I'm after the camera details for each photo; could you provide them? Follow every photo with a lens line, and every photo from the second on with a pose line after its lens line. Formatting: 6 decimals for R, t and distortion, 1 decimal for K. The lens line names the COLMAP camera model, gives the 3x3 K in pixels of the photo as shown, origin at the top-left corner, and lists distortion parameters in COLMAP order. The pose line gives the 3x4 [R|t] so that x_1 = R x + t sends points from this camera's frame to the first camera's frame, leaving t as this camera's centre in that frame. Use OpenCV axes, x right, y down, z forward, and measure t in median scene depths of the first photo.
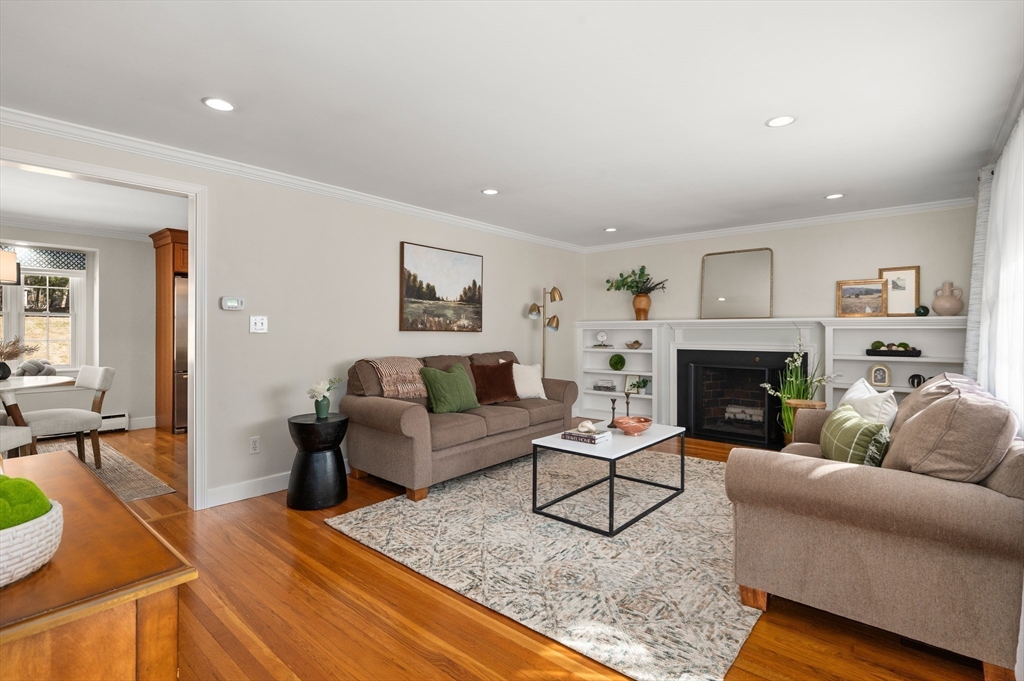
lens RADIAL K [[486.3, 0, 512.7], [0, 486.3, 334.2], [0, 0, 1]] dist [0.000641, 0.000103]
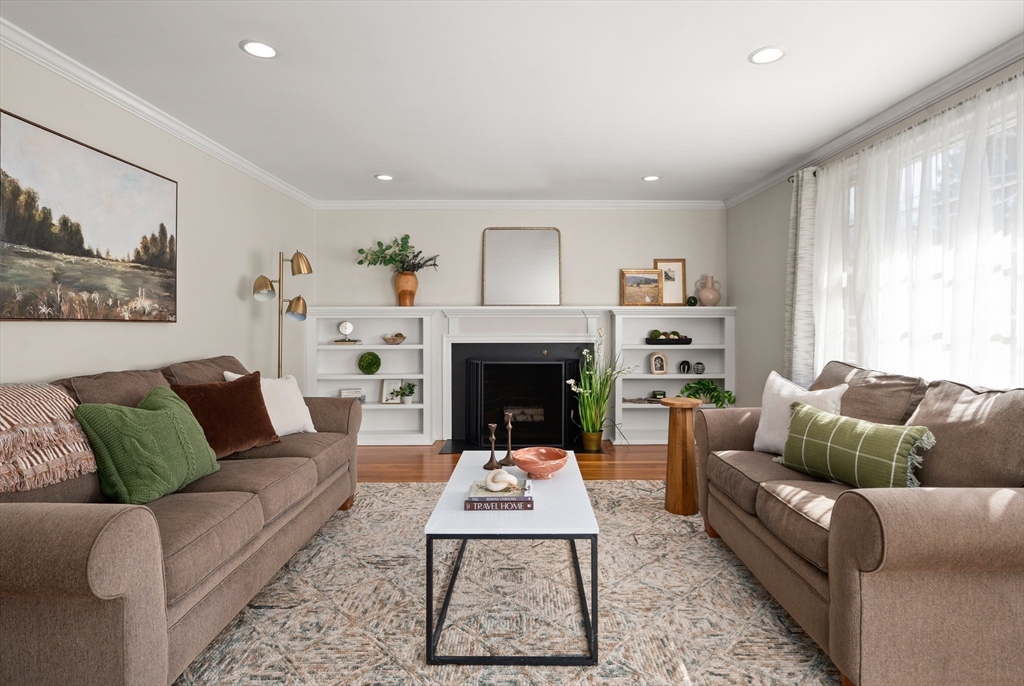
lens RADIAL K [[518.2, 0, 514.2], [0, 518.2, 321.8], [0, 0, 1]] dist [-0.000865, 0.000032]
pose [[0.752411, -0.002997, 0.658688, -0.174382], [0.005806, 0.999981, -0.002082, -0.002147], [-0.658669, 0.005391, 0.752414, 0.349865]]
